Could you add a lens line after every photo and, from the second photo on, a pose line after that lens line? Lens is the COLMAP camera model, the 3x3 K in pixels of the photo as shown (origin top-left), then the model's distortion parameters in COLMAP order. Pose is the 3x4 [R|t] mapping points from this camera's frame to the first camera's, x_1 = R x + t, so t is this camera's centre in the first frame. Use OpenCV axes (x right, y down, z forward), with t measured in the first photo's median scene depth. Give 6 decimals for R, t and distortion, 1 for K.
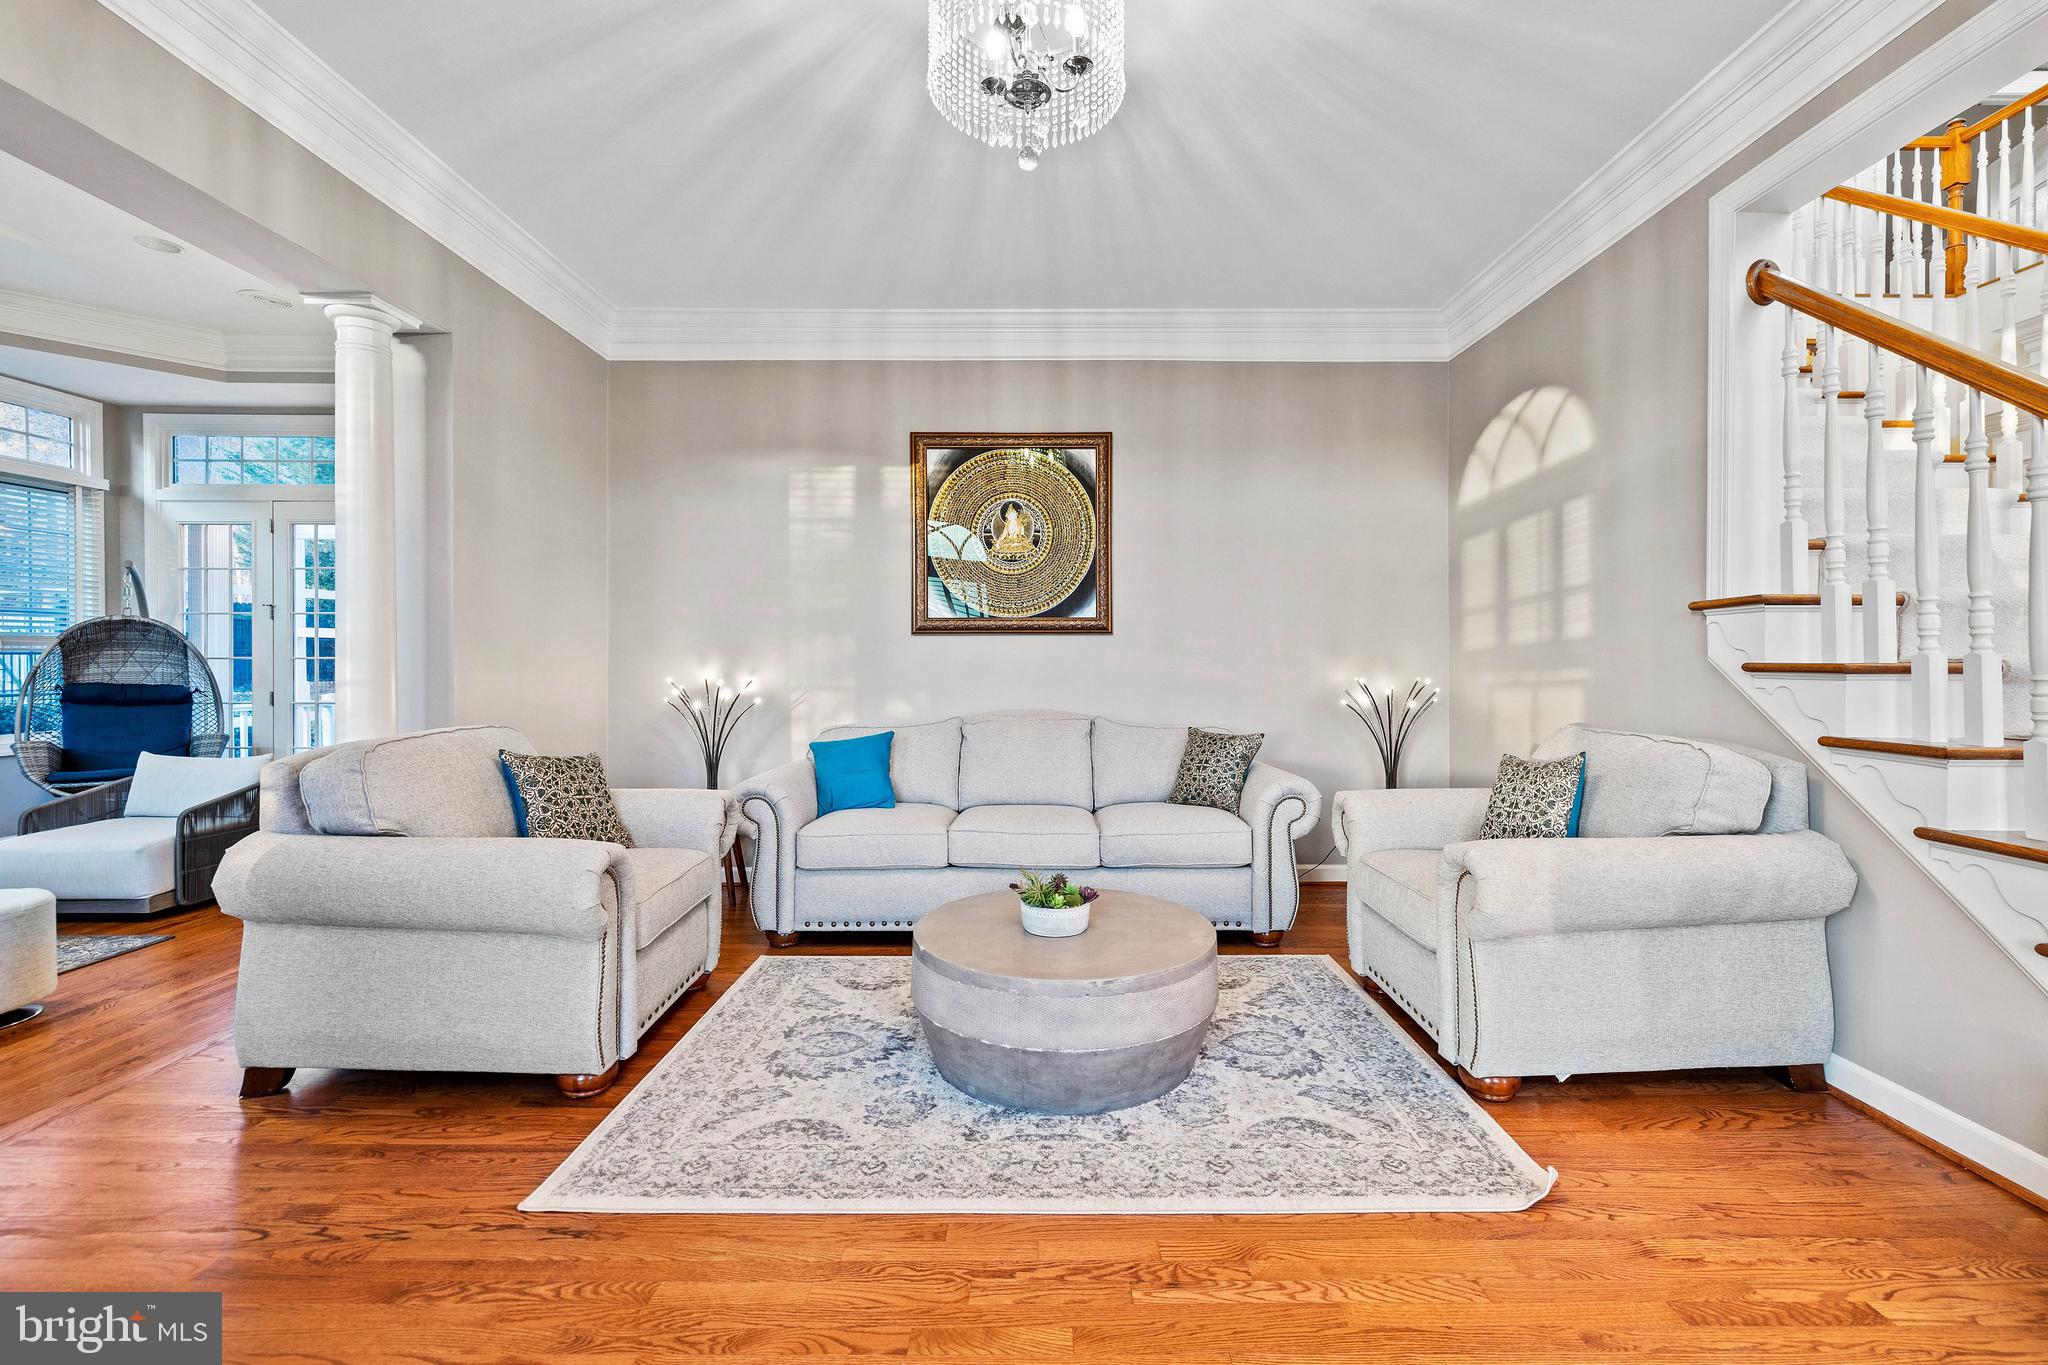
lens RADIAL K [[875.9, 0, 1040.3], [0, 875.9, 677.1], [0, 0, 1]] dist [0.000602, 0.001239]
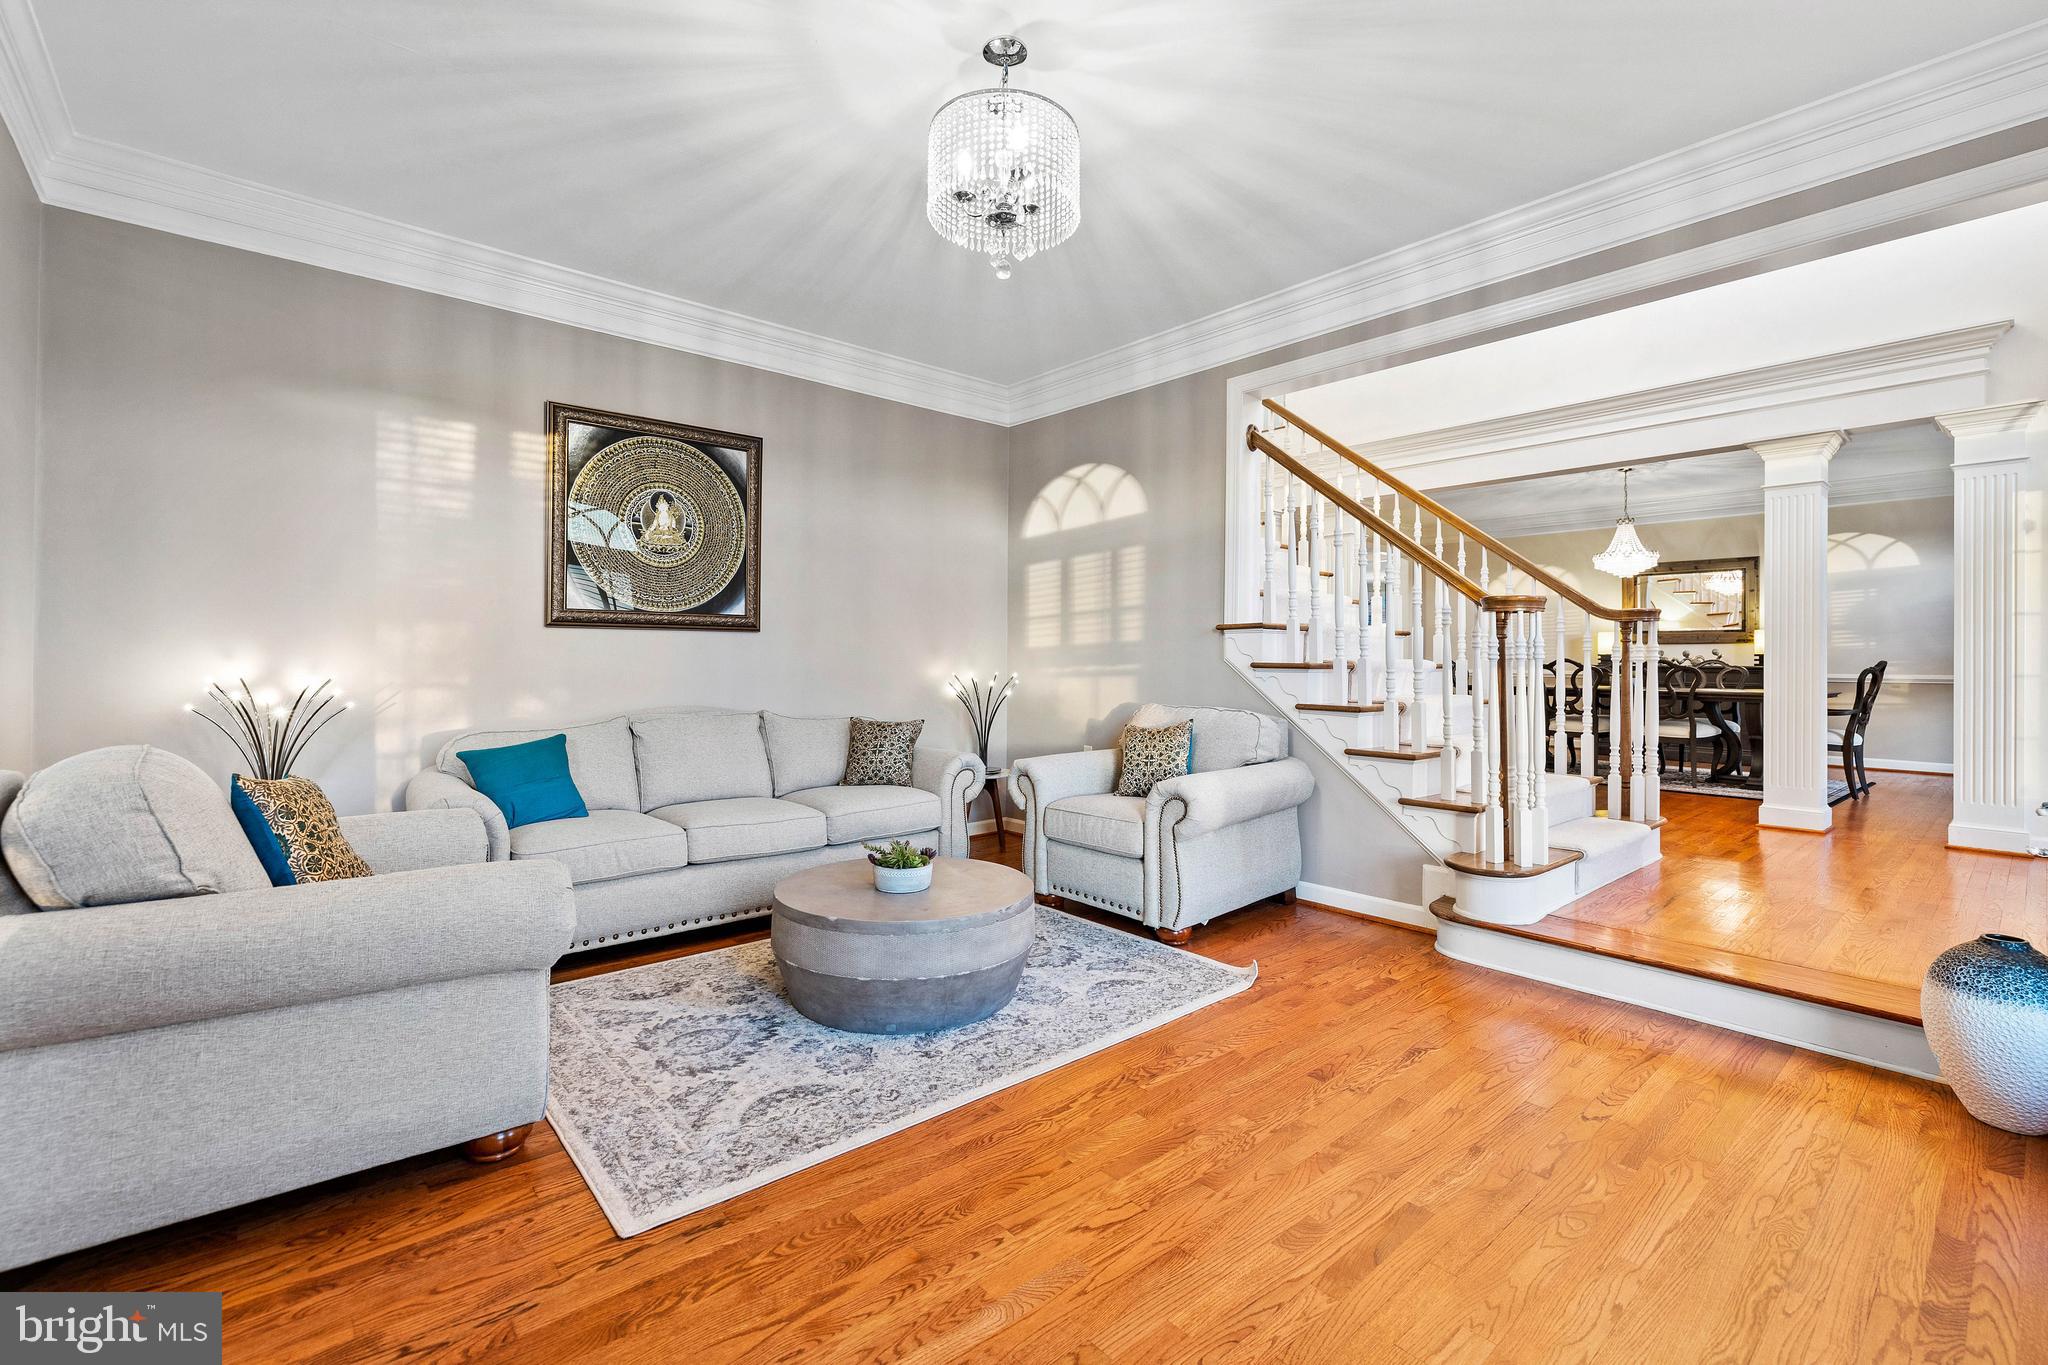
lens RADIAL K [[875.9, 0, 1036.9], [0, 875.9, 673.2], [0, 0, 1]] dist [0.000602, 0.001239]
pose [[0.756382, -0.004668, 0.654114, -0.586409], [0.003826, 0.999989, 0.002712, -0.001713], [-0.654119, 0.000451, 0.756391, -0.004605]]
